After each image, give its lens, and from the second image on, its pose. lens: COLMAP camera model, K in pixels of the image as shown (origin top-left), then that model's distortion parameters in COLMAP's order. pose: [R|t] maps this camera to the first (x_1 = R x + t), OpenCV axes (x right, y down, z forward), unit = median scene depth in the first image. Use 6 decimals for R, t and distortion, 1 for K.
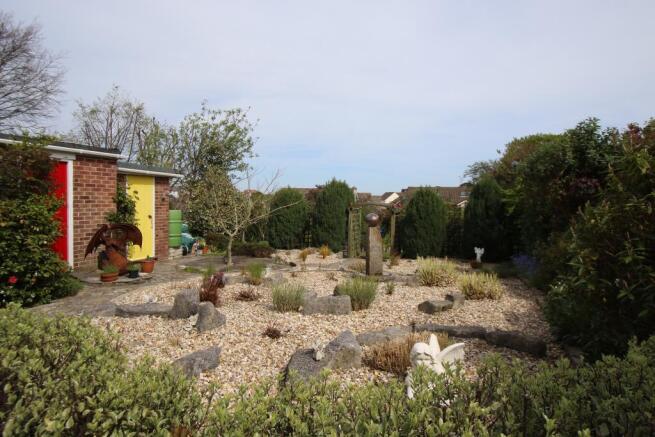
lens RADIAL K [[399.1, 0, 327.6], [0, 399.1, 216.7], [0, 0, 1]] dist [0.000868, 0.000146]
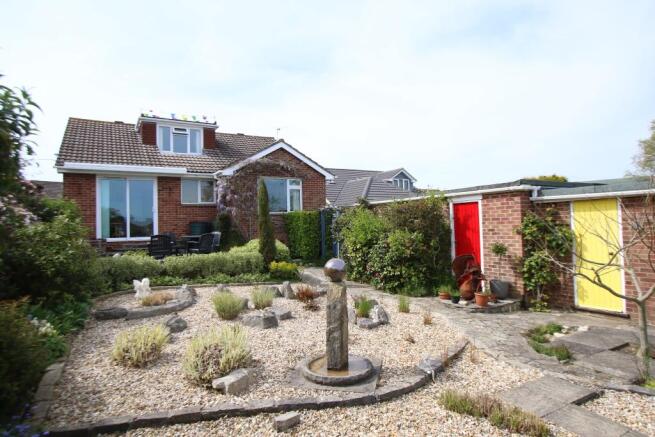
lens RADIAL K [[399.1, 0, 327.5], [0, 399.1, 219.0], [0, 0, 1]] dist [0.000868, 0.000146]
pose [[-0.646242, -0.018365, -0.762911, 0.576868], [-0.020415, 0.999769, -0.006774, -0.062794], [0.762859, 0.011197, -0.646468, 1.395502]]
